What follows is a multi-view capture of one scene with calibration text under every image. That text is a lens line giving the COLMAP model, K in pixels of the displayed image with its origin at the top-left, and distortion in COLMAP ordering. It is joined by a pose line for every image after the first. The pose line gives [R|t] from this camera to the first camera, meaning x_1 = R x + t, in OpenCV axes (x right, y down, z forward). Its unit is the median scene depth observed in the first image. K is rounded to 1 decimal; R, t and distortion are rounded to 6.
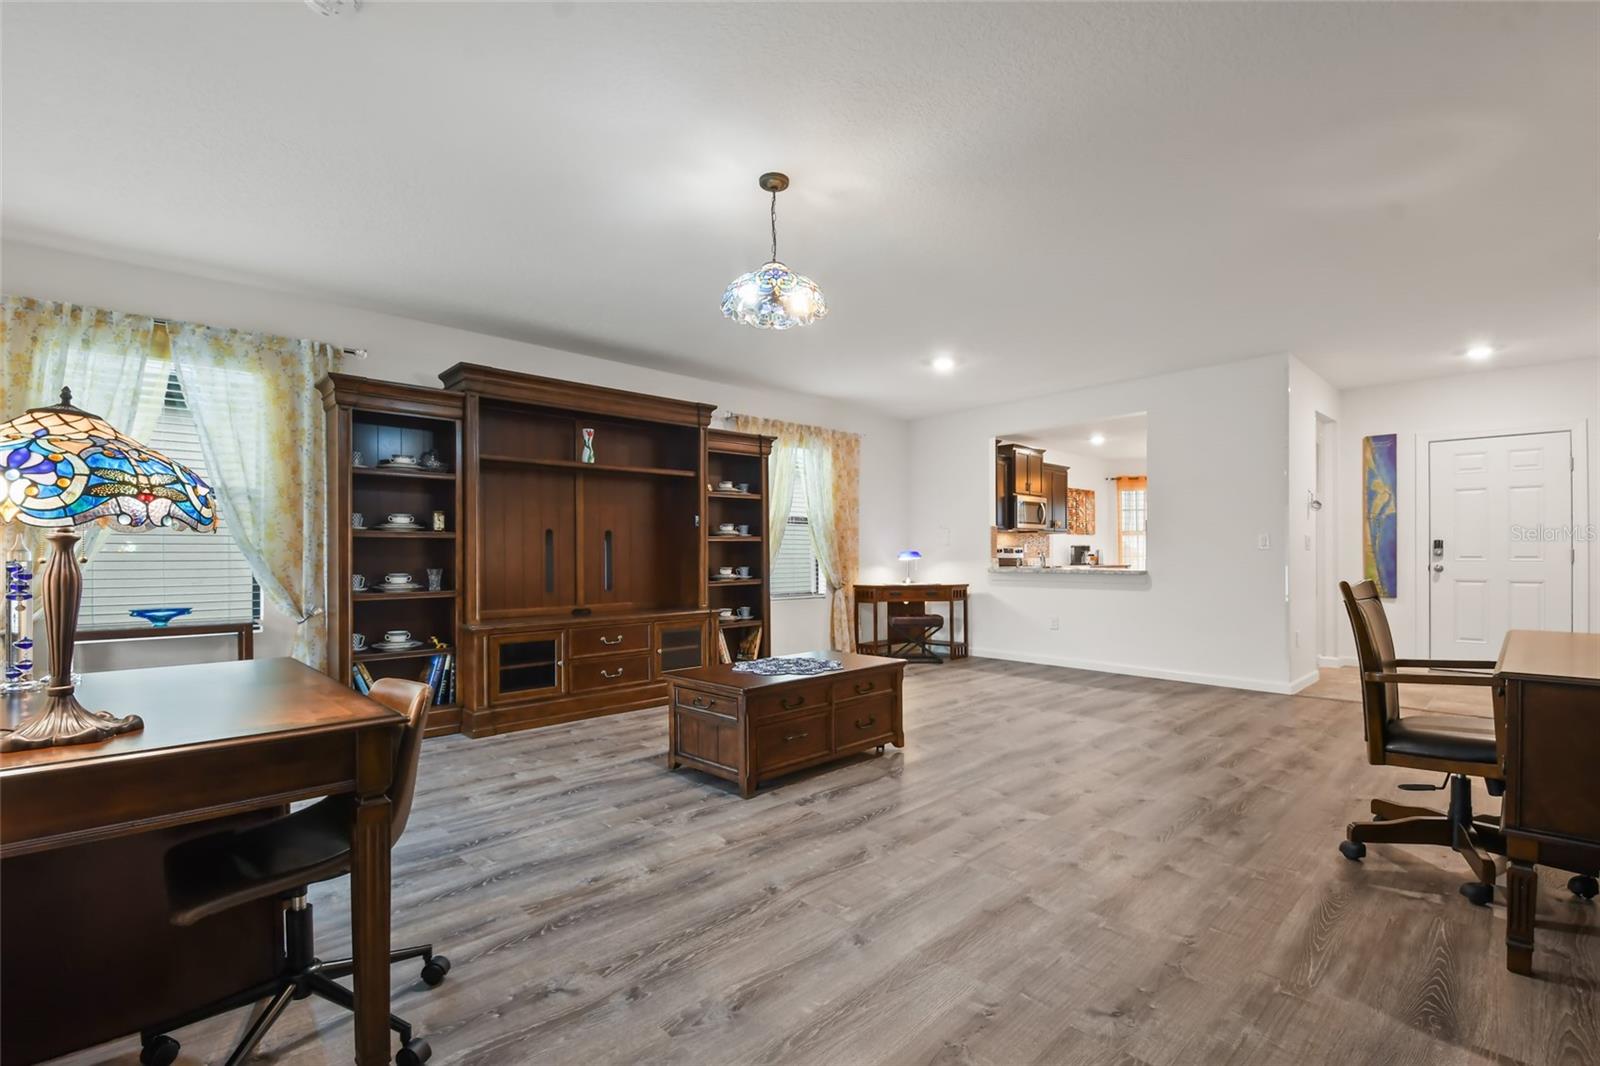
lens RADIAL K [[756.4, 0, 809.5], [0, 756.4, 546.1], [0, 0, 1]] dist [-0.003726, 0.000297]
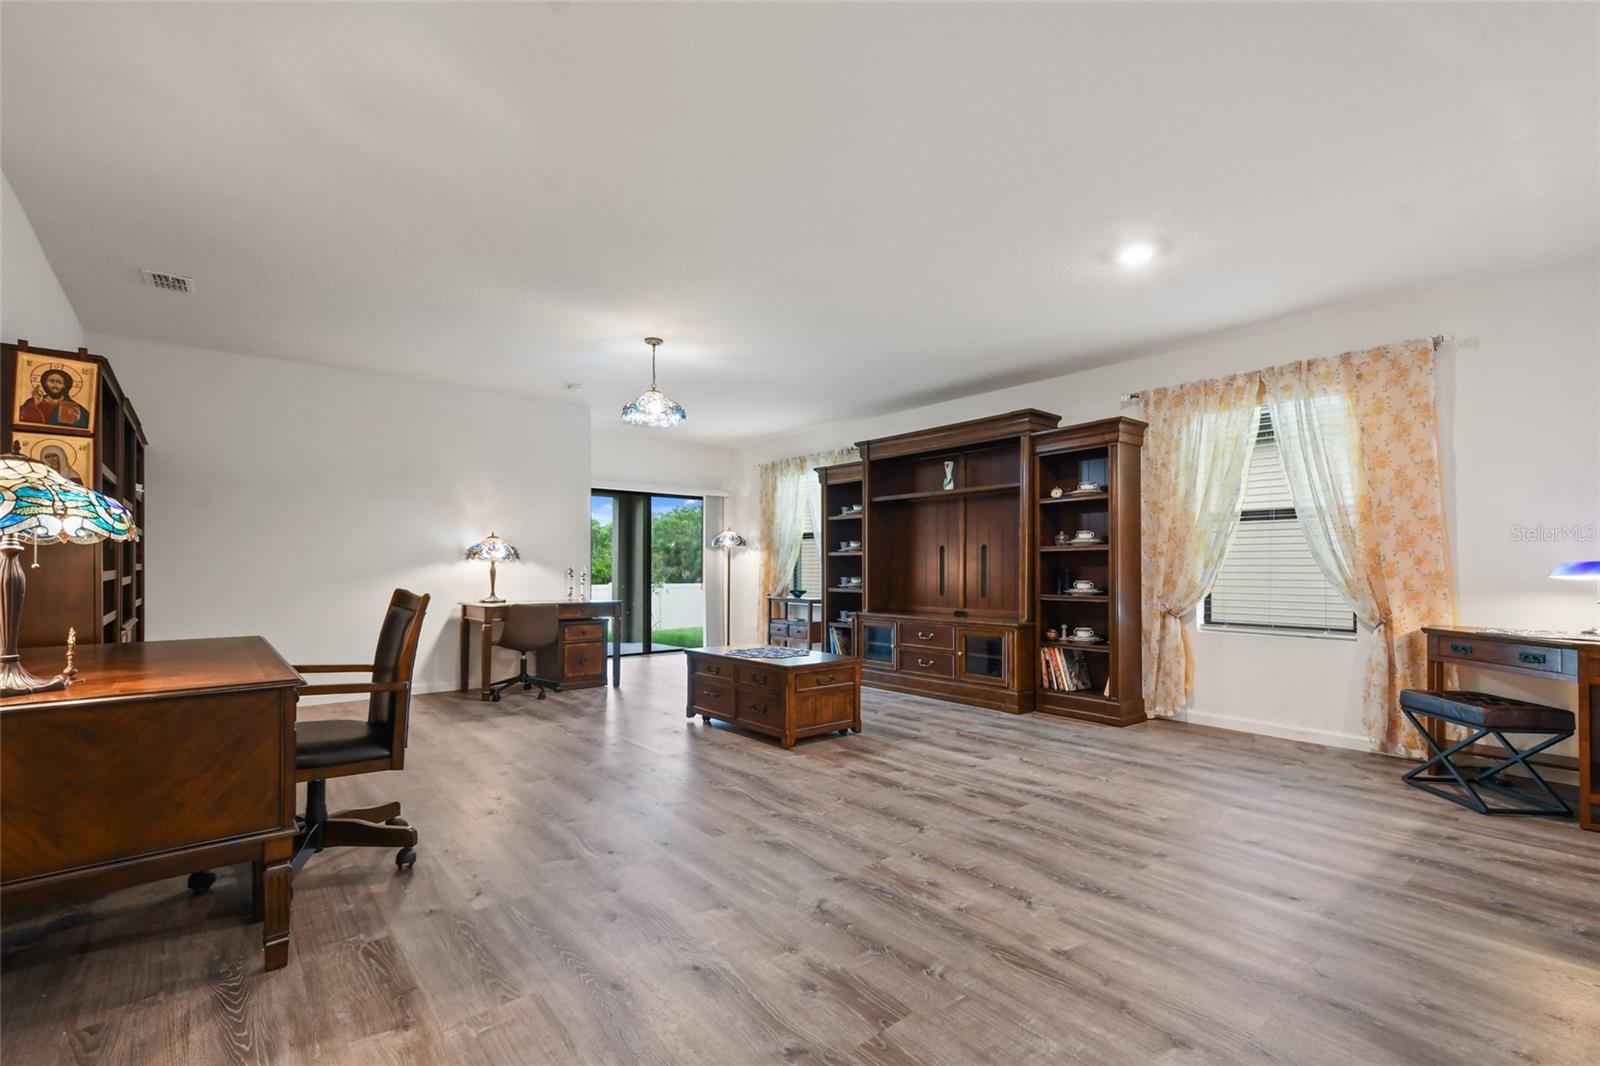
lens RADIAL K [[756.4, 0, 798.4], [0, 756.4, 566.6], [0, 0, 1]] dist [-0.003726, 0.000297]
pose [[-0.132282, 0.003317, -0.991207, 1.386302], [0.010522, 0.999943, 0.001942, 0.011861], [0.991156, -0.010173, -0.132310, 1.368811]]
